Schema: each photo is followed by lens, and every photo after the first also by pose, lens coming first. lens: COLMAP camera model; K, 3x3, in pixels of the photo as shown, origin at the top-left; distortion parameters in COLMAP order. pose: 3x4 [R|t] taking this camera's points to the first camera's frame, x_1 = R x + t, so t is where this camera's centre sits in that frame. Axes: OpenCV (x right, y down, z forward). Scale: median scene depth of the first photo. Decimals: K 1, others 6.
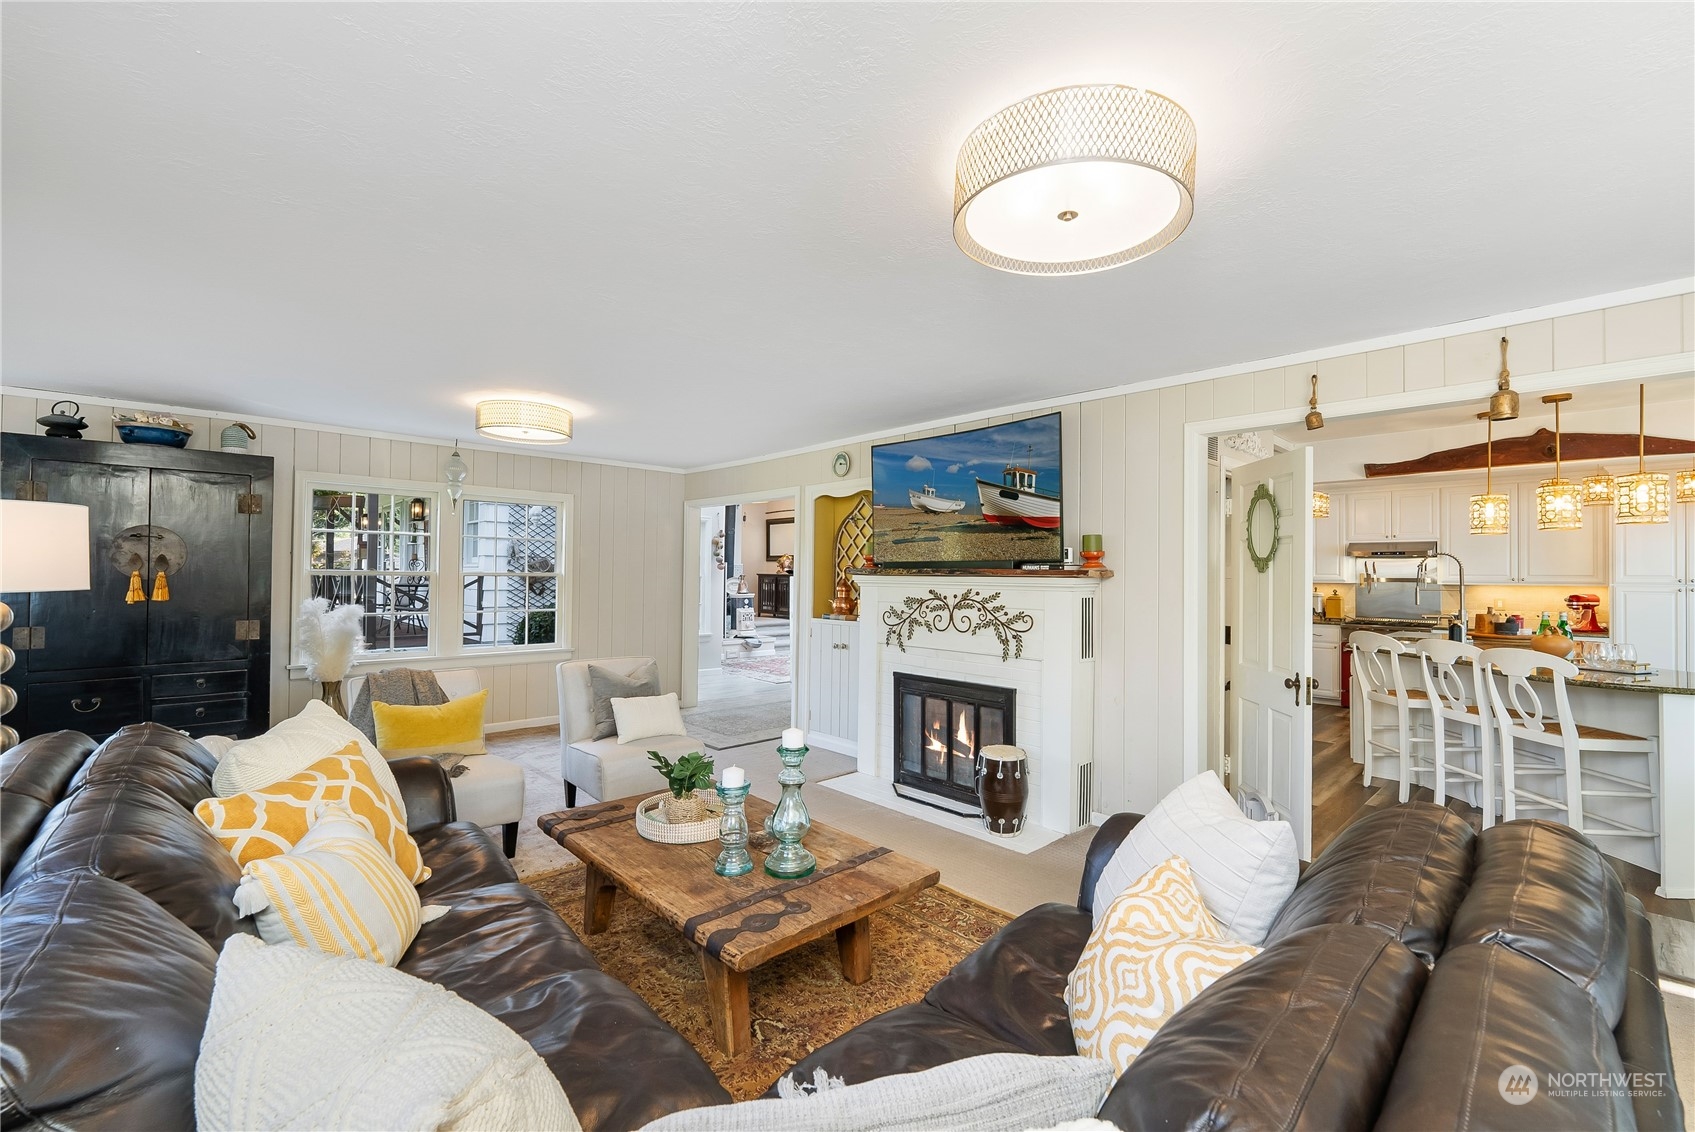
lens RADIAL K [[676.1, 0, 854.7], [0, 676.1, 568.3], [0, 0, 1]] dist [-0.001165, -0.000291]
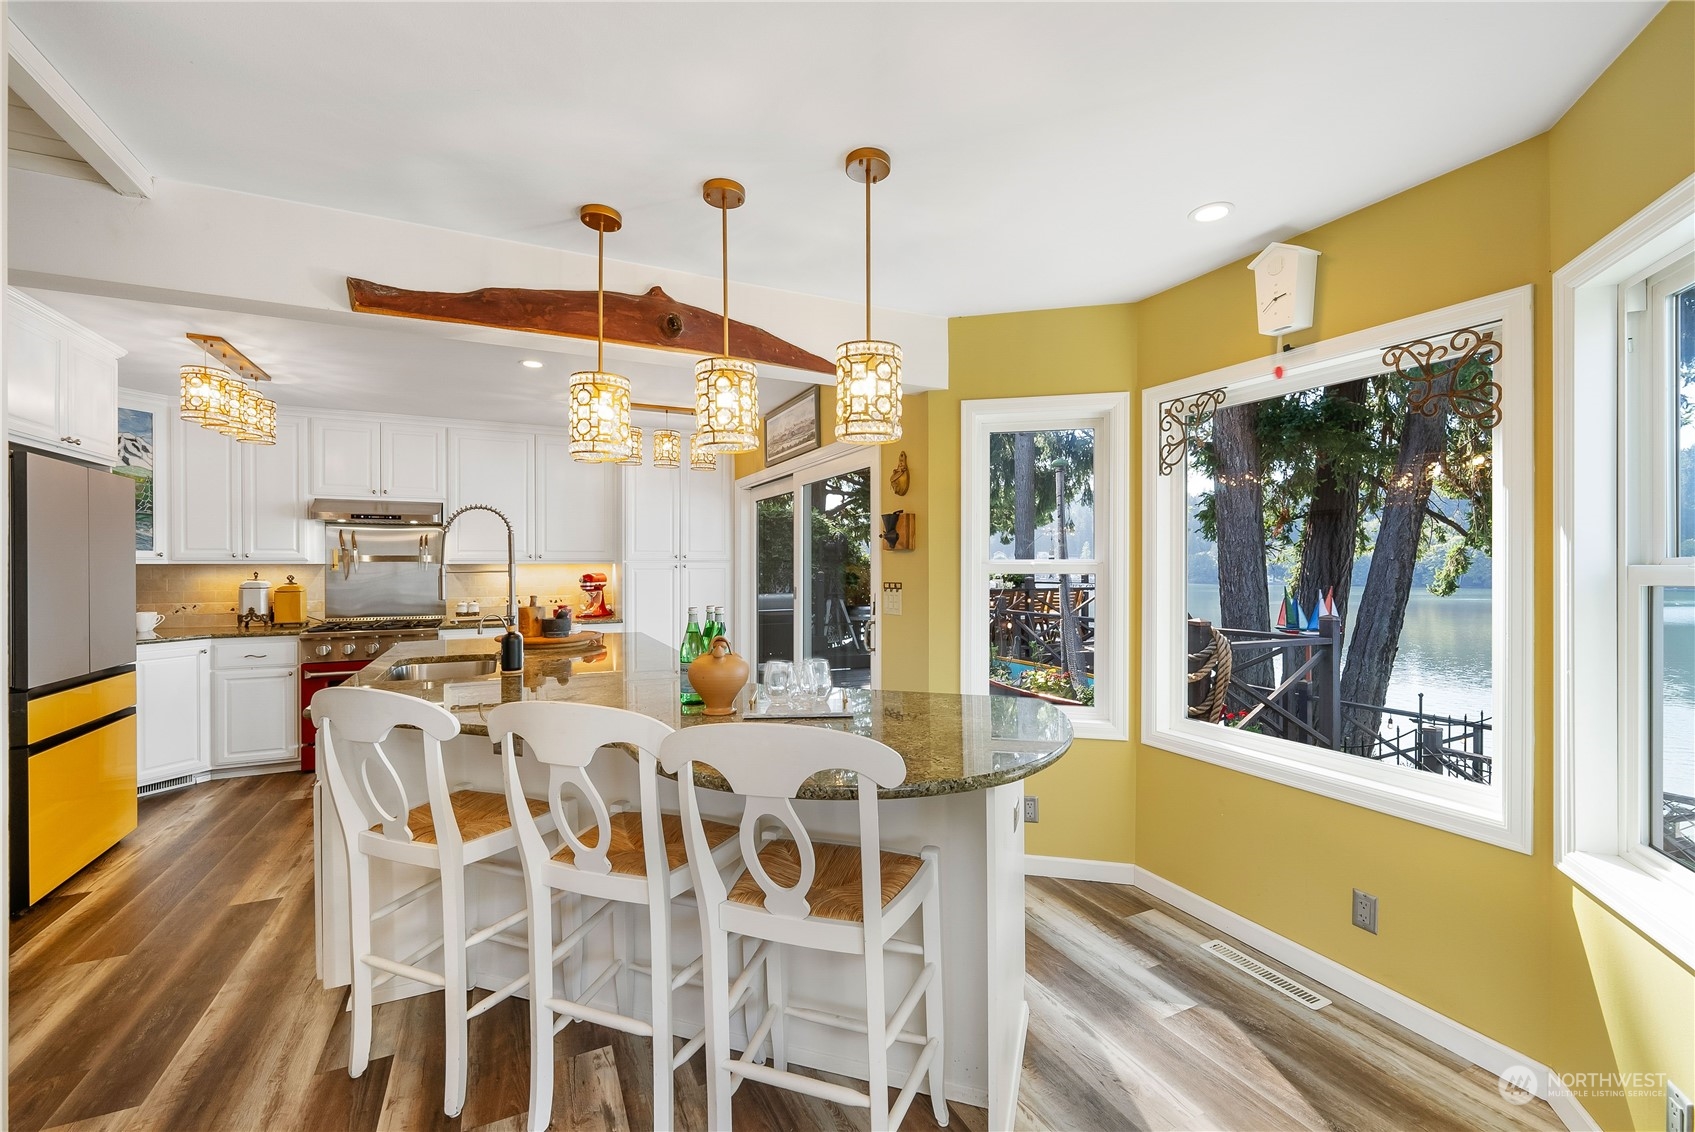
lens RADIAL K [[676.1, 0, 854.7], [0, 676.1, 568.3], [0, 0, 1]] dist [-0.001165, -0.000291]
pose [[0.263391, -0.015640, 0.964562, 0.325683], [-0.006825, 0.999813, 0.018076, 0.013609], [-0.964665, -0.011344, 0.263235, 0.441092]]
